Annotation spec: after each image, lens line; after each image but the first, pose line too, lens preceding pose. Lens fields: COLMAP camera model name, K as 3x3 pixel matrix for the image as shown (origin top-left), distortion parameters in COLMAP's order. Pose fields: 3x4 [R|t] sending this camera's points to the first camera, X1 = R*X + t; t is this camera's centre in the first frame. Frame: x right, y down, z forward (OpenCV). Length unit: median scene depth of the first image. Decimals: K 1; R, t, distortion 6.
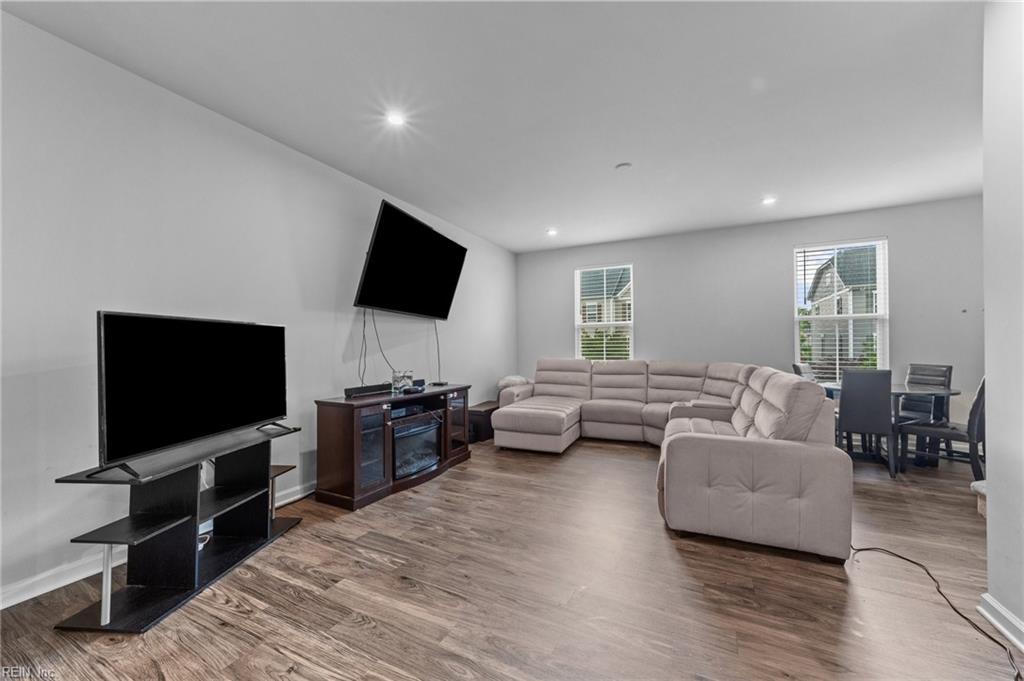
lens RADIAL K [[387.9, 0, 503.3], [0, 387.9, 345.5], [0, 0, 1]] dist [-0.009693, 0.003128]
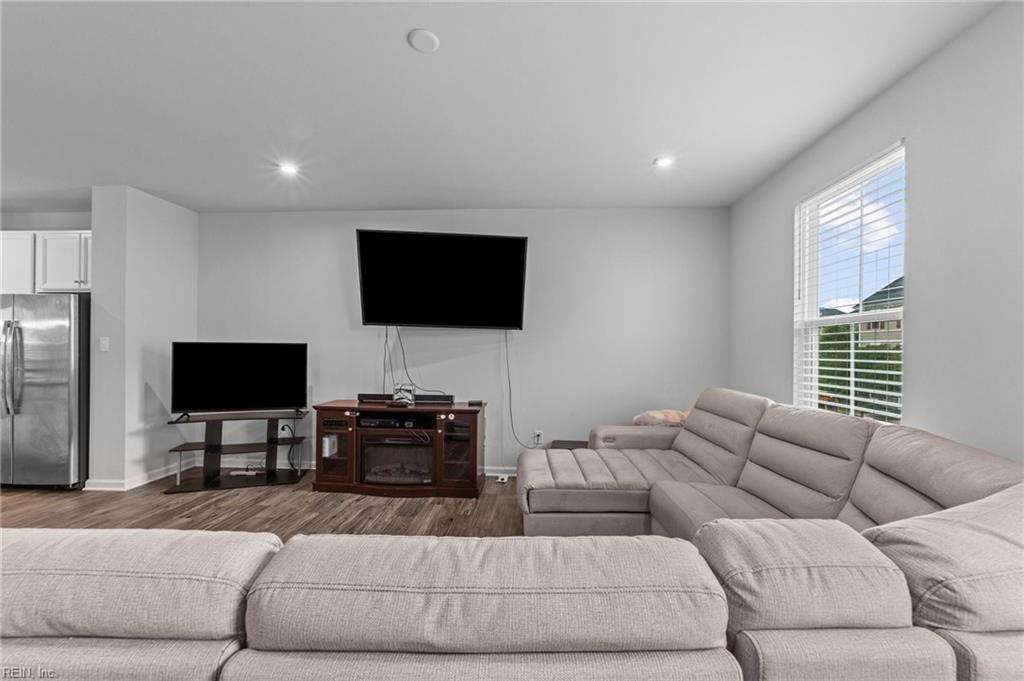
lens RADIAL K [[387.9, 0, 505.1], [0, 387.9, 350.1], [0, 0, 1]] dist [-0.009693, 0.003128]
pose [[0.411345, 0.008175, -0.911443, 0.753707], [-0.009174, 0.999946, 0.004828, -0.030308], [0.911434, 0.006375, 0.411398, 0.787030]]
